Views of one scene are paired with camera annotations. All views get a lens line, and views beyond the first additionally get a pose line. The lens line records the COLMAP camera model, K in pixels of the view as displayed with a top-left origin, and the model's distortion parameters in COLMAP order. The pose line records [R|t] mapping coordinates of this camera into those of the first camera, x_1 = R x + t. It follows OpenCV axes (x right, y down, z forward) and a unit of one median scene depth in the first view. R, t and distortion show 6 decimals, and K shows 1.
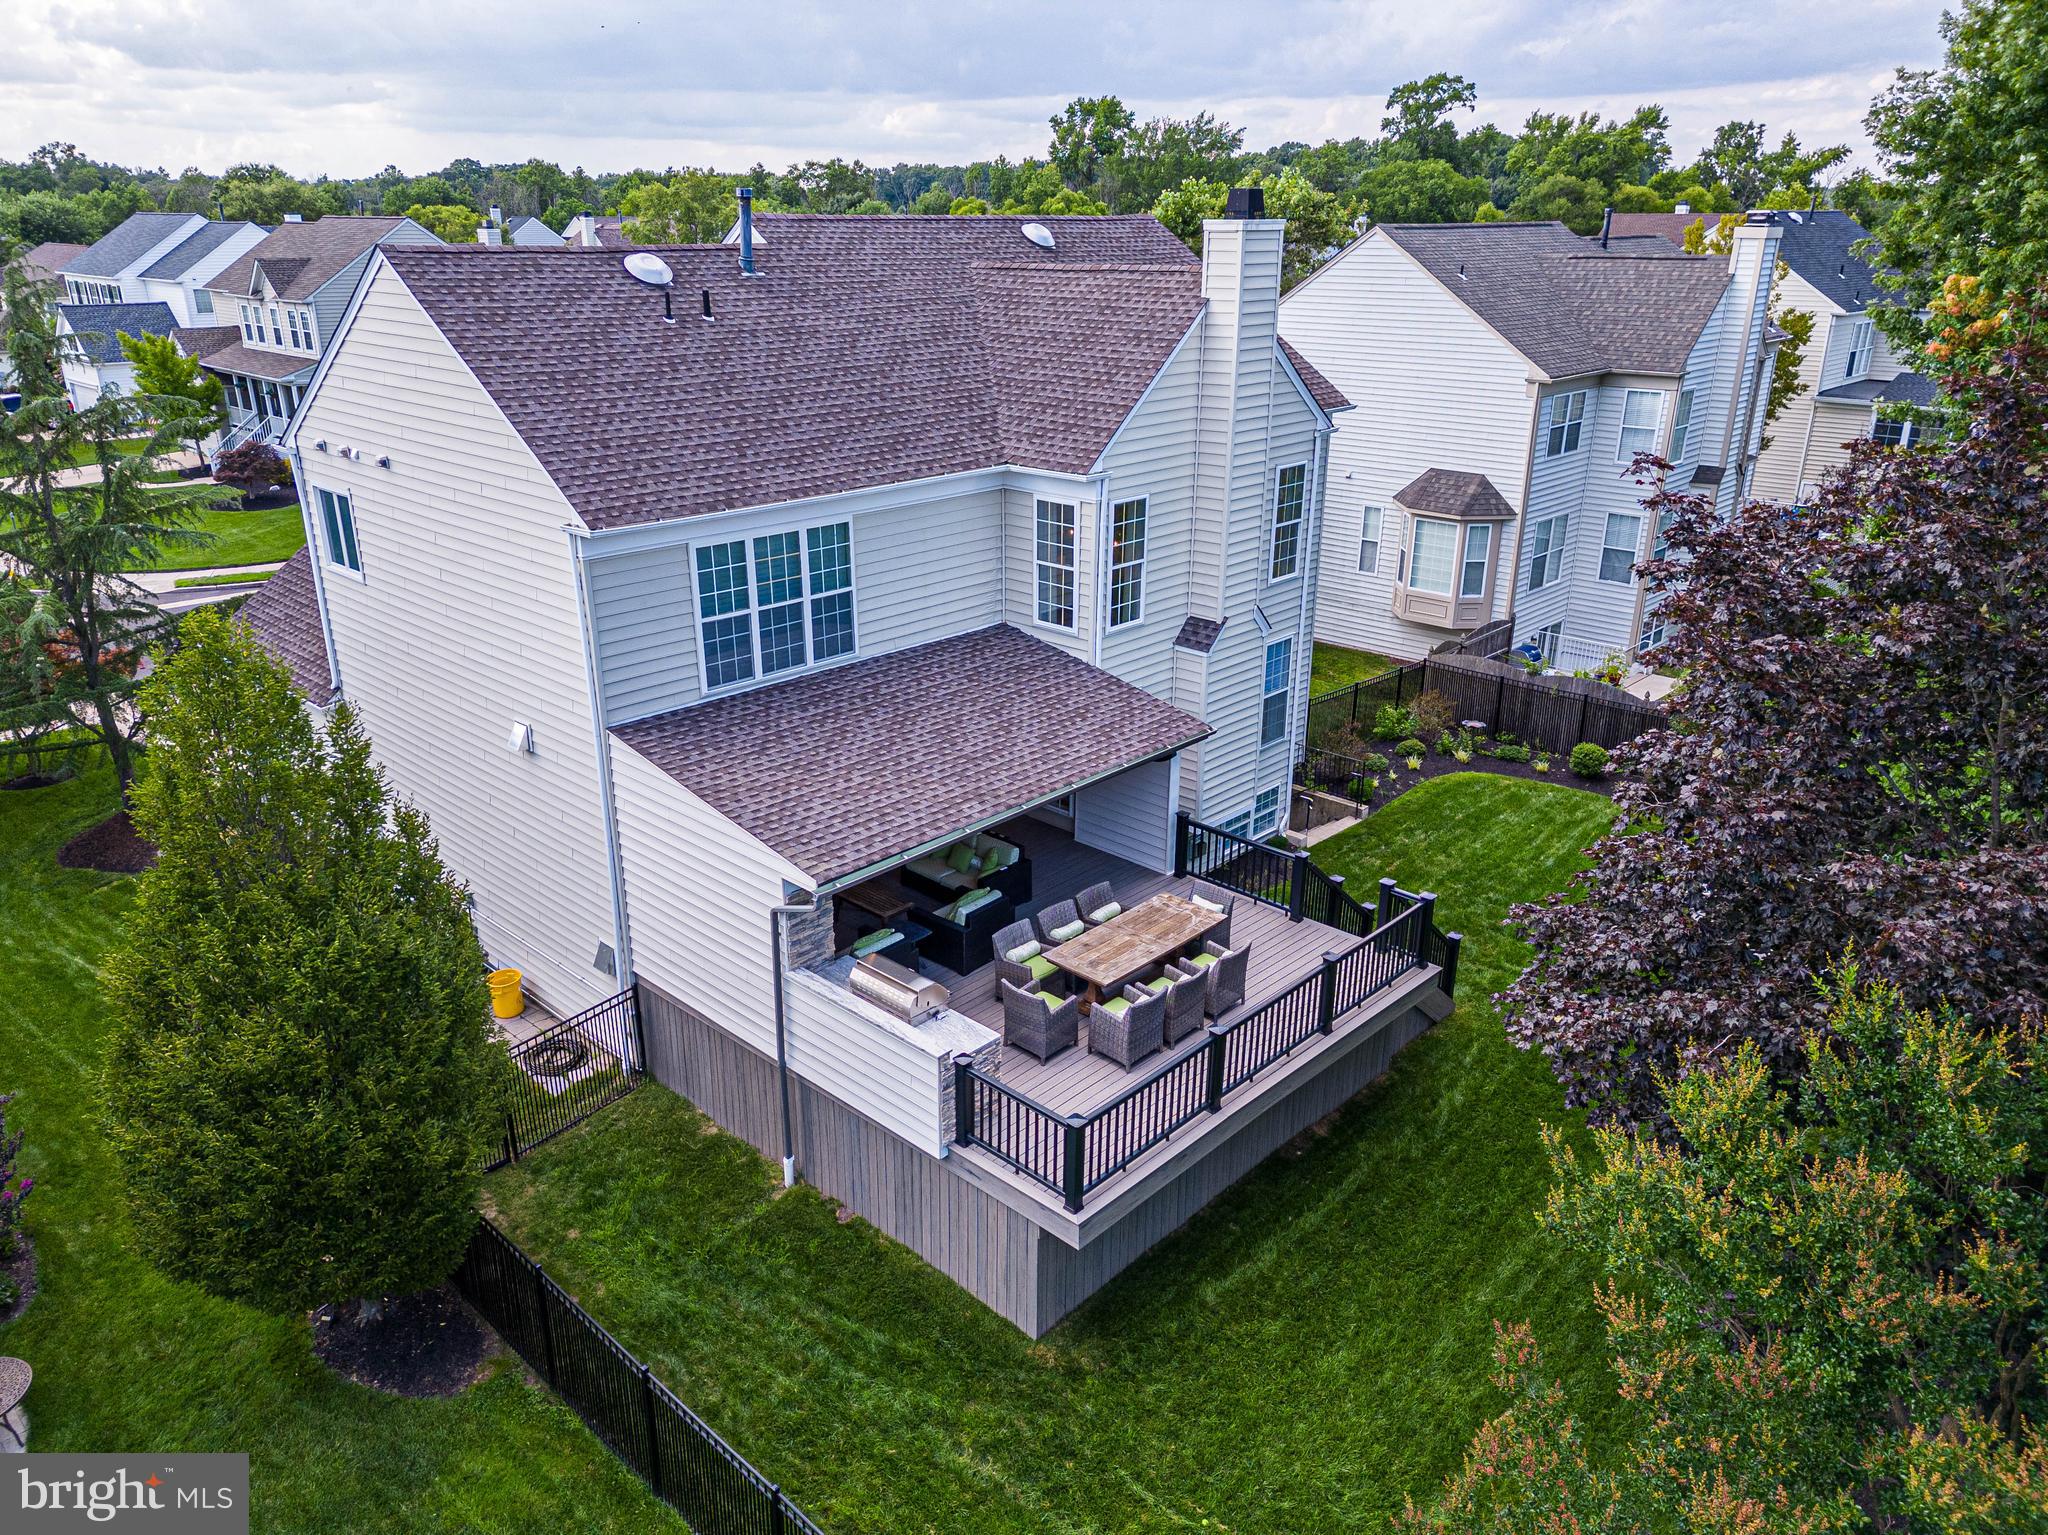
lens RADIAL K [[1413.9, 0, 1026.4], [0, 1413.9, 763.1], [0, 0, 1]] dist [0.019183, 0.000163]
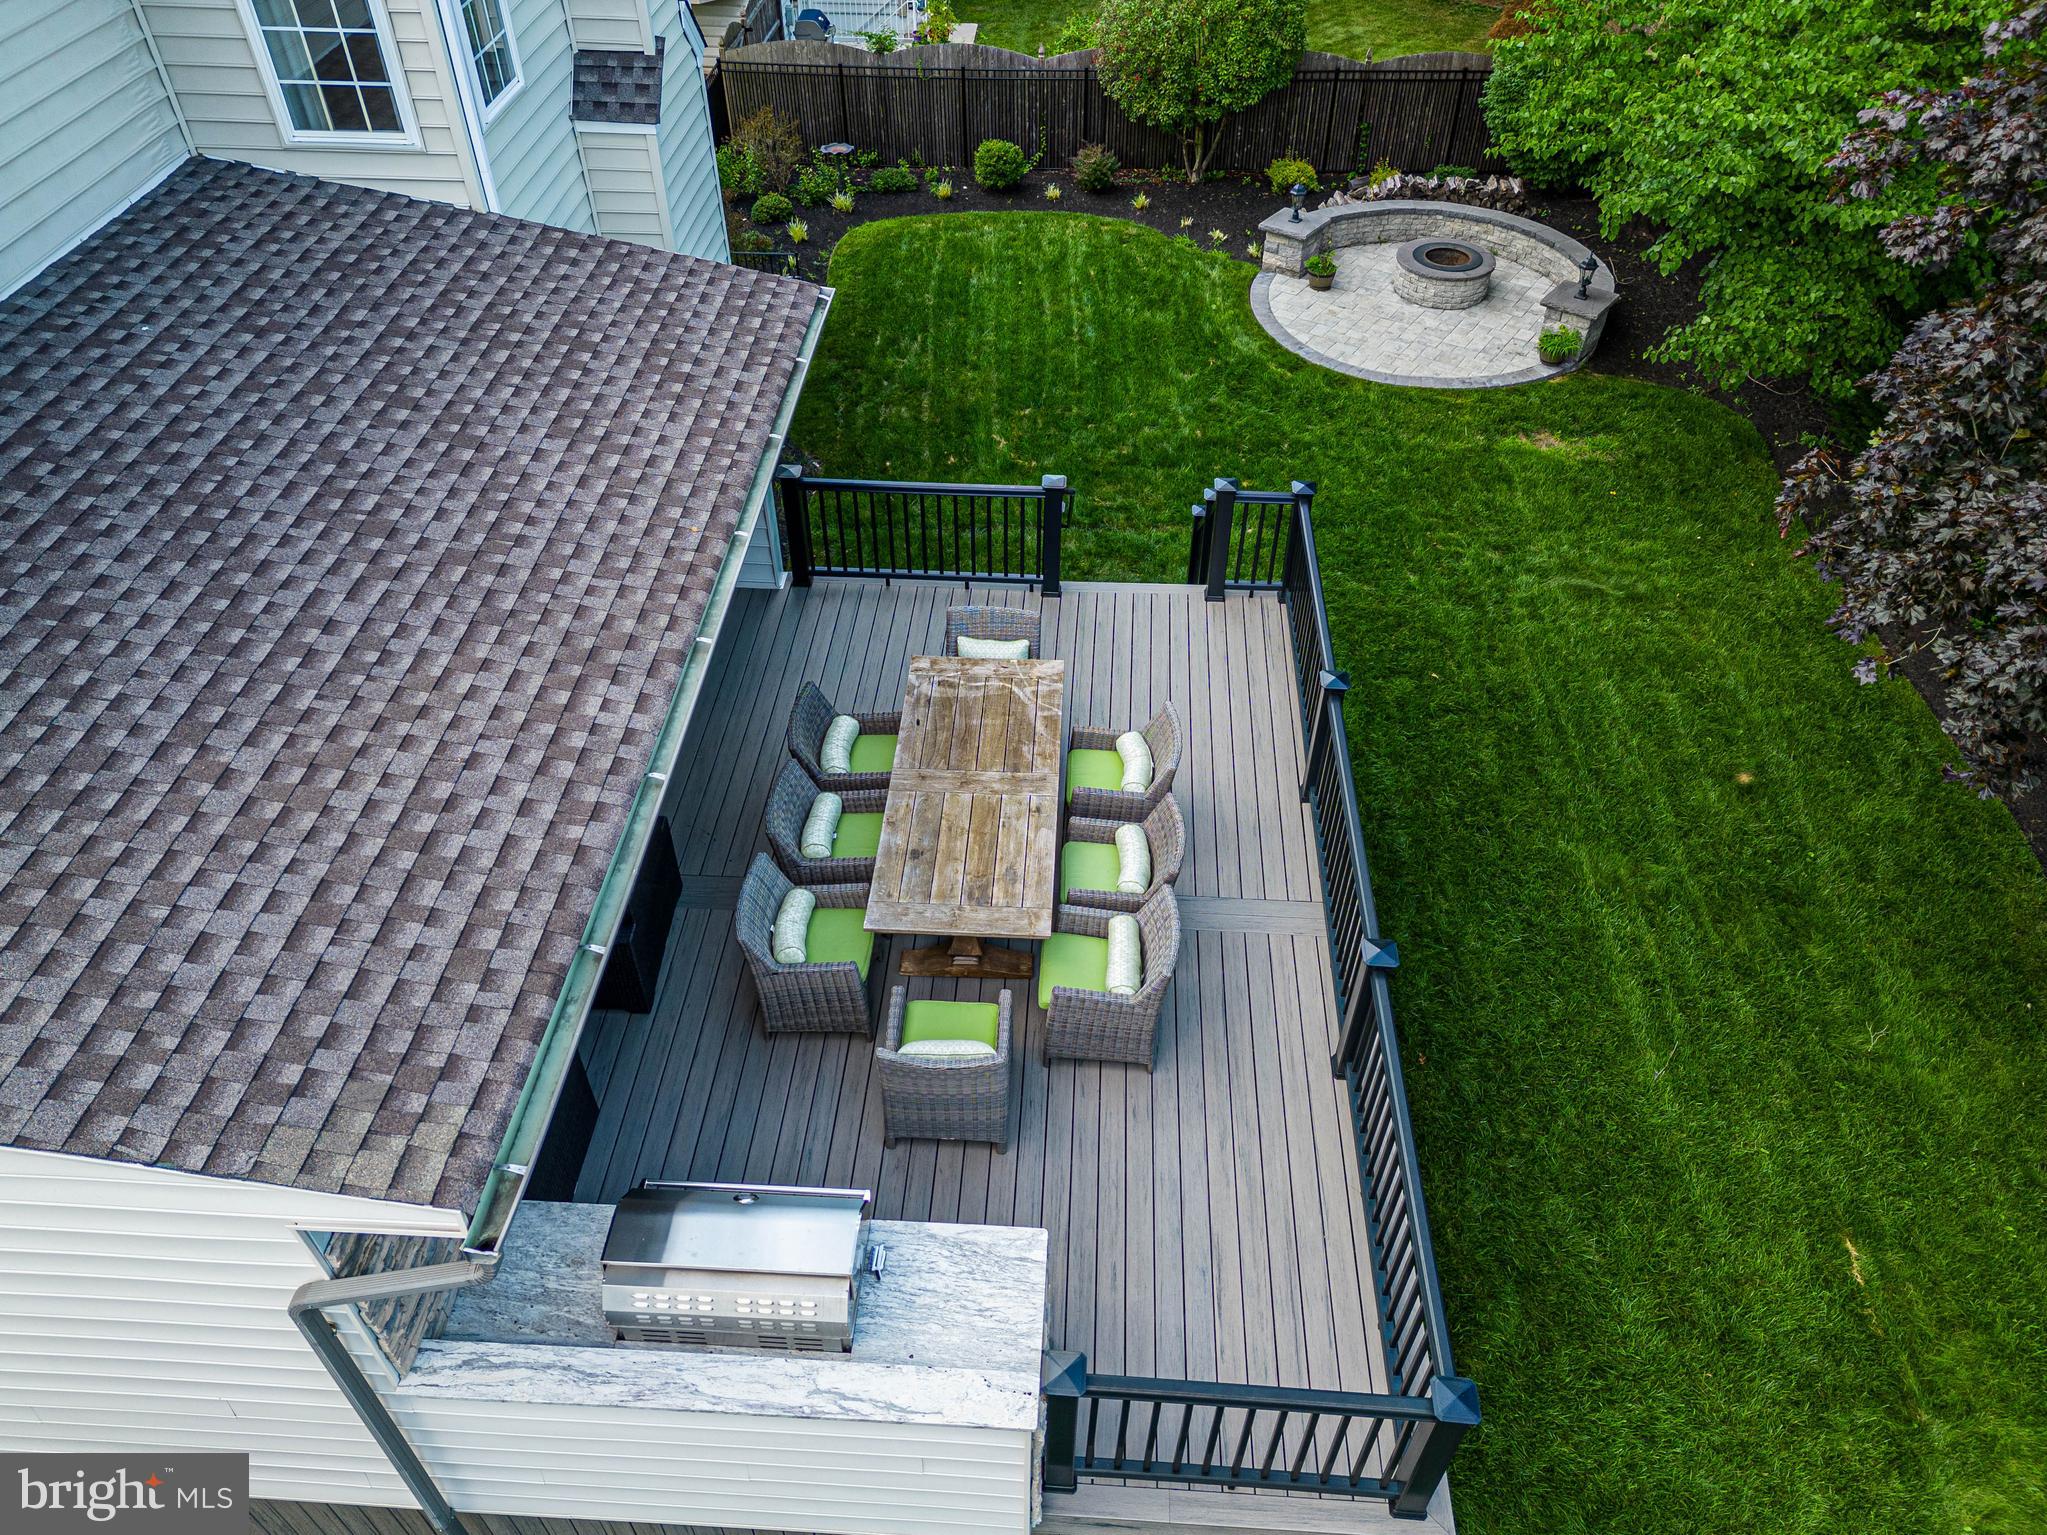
lens RADIAL K [[1413.2, 0, 1018.4], [0, 1413.2, 784.6], [0, 0, 1]] dist [0.019183, 0.000163]
pose [[0.764683, -0.444173, 0.466872, -0.112739], [0.225286, 0.863050, 0.452097, -0.077084], [-0.603744, -0.240531, 0.760025, 0.506728]]
